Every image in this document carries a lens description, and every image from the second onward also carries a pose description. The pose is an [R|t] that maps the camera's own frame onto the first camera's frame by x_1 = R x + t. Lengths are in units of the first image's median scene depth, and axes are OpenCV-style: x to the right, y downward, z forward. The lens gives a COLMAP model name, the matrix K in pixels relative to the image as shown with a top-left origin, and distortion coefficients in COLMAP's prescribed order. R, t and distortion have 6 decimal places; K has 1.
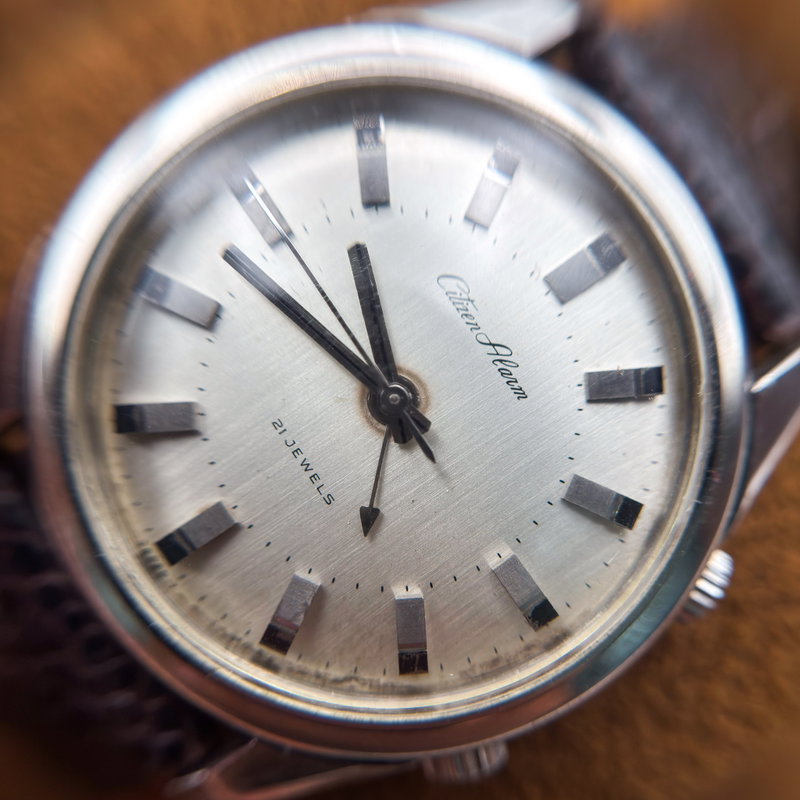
lens RADIAL K [[575.5, 0, 400.0], [0, 575.5, 400.0], [0, 0, 1]] dist [0.003183, -0.000007]
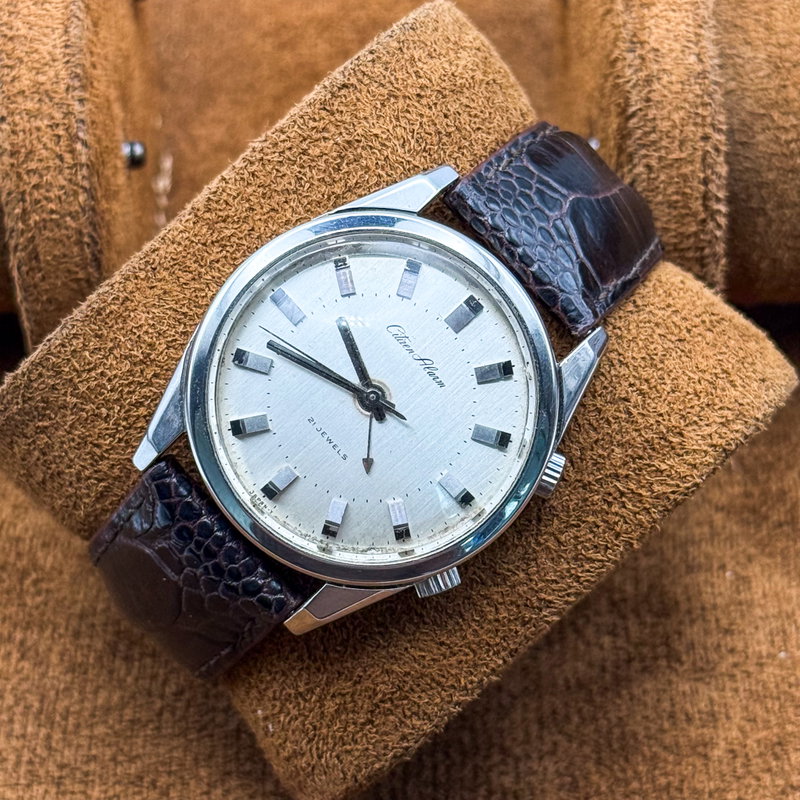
lens RADIAL K [[2451.1, 0, 400.0], [0, 2451.1, 400.0], [0, 0, 1]] dist [-0.089481, 0.824956]
pose [[0.989700, -0.142556, 0.013098, -0.028167], [0.141623, 0.988348, 0.055776, -0.423088], [-0.020896, -0.053346, 0.998357, -6.909951]]
